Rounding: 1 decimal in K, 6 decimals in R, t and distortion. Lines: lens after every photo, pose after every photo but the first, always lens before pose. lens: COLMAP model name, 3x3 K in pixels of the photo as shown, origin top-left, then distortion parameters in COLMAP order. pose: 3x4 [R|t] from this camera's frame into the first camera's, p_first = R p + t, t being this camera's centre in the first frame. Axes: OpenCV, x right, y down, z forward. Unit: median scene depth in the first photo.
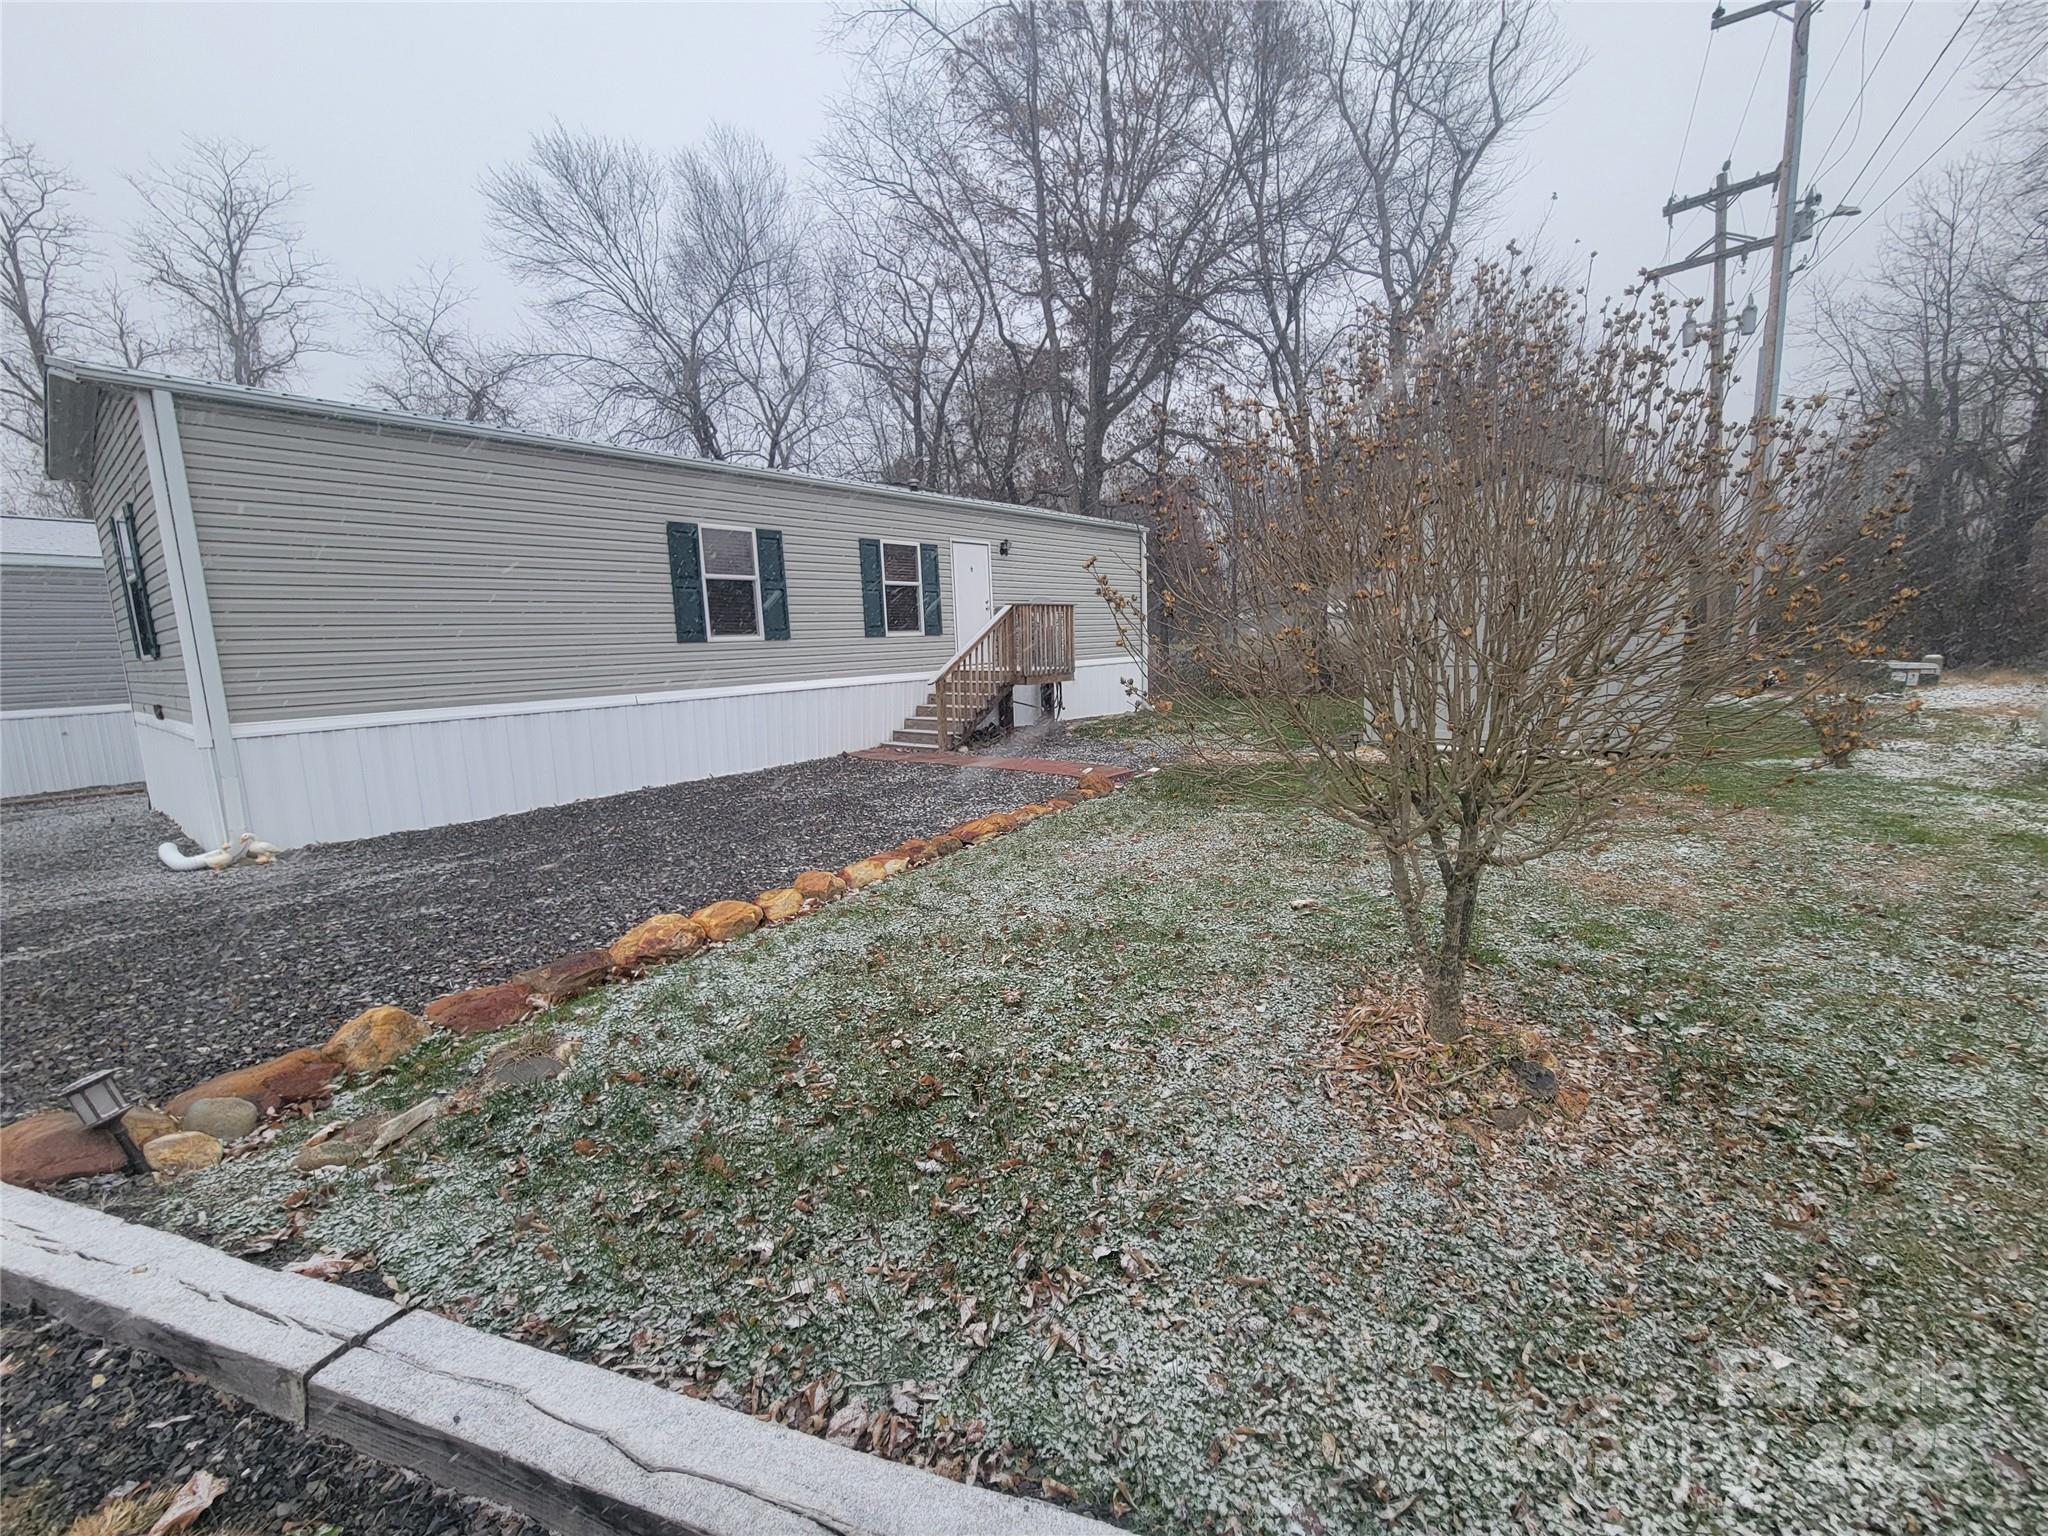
lens RADIAL K [[824.0, 0, 1028.8], [0, 824.0, 764.5], [0, 0, 1]] dist [-0.007902, -0.000018]
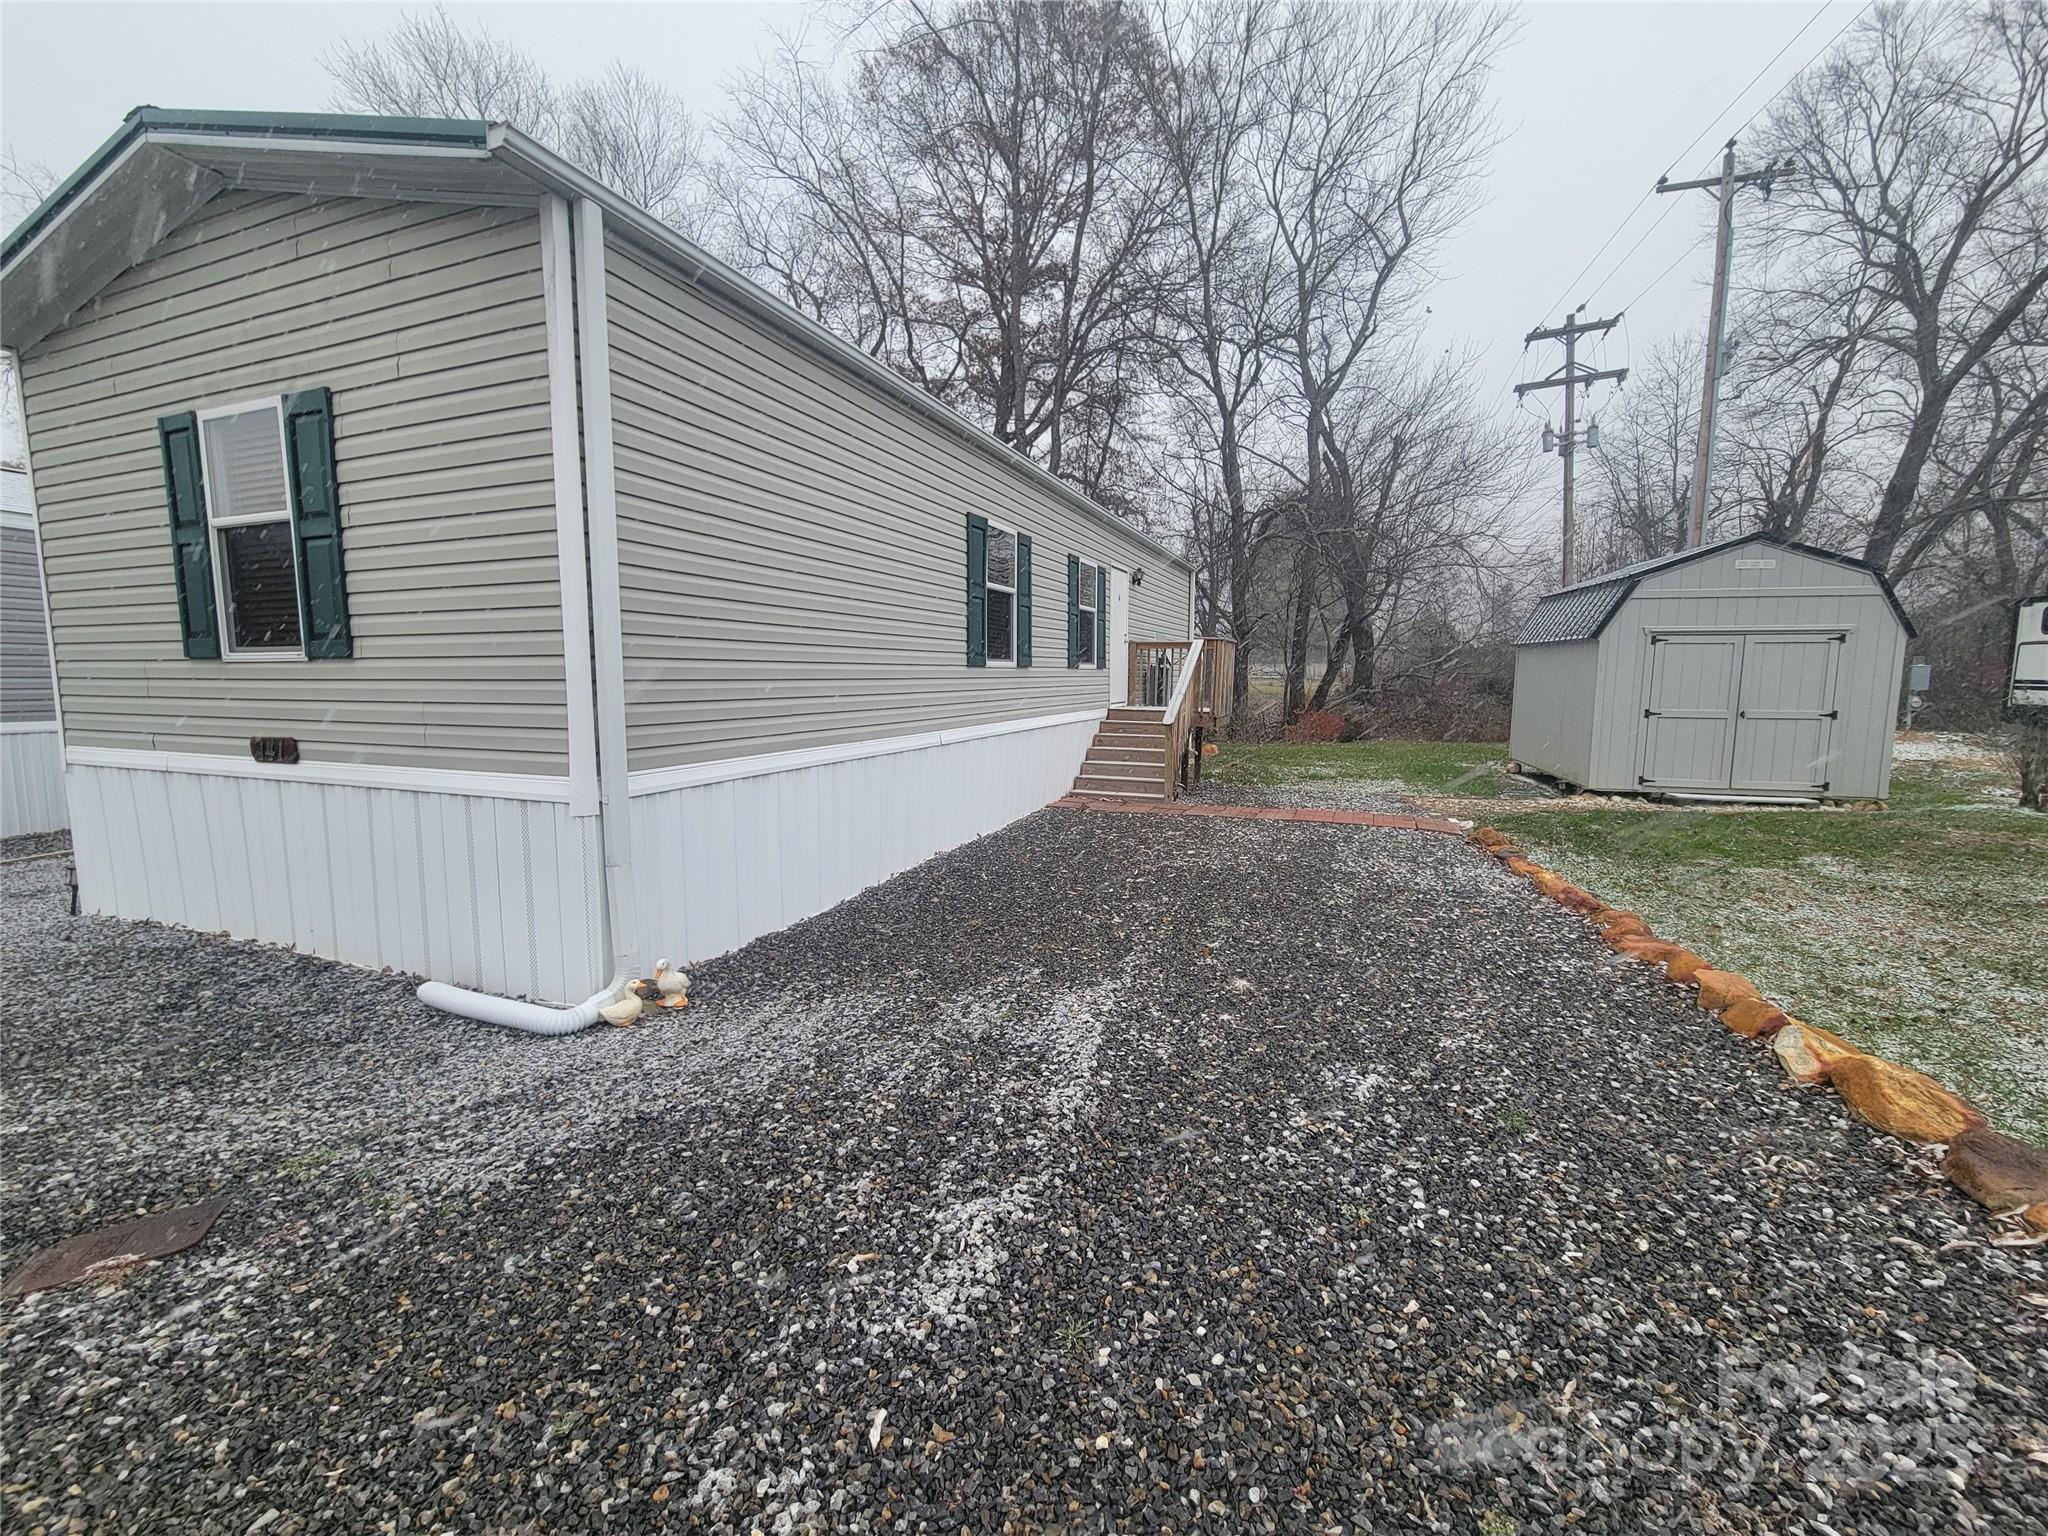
lens RADIAL K [[824.0, 0, 1024.3], [0, 824.0, 766.1], [0, 0, 1]] dist [-0.007902, -0.000018]
pose [[0.956272, 0.005383, 0.292428, -0.411174], [0.008407, 0.998912, -0.045879, -0.011538], [-0.292356, 0.046332, 0.955186, 0.165318]]
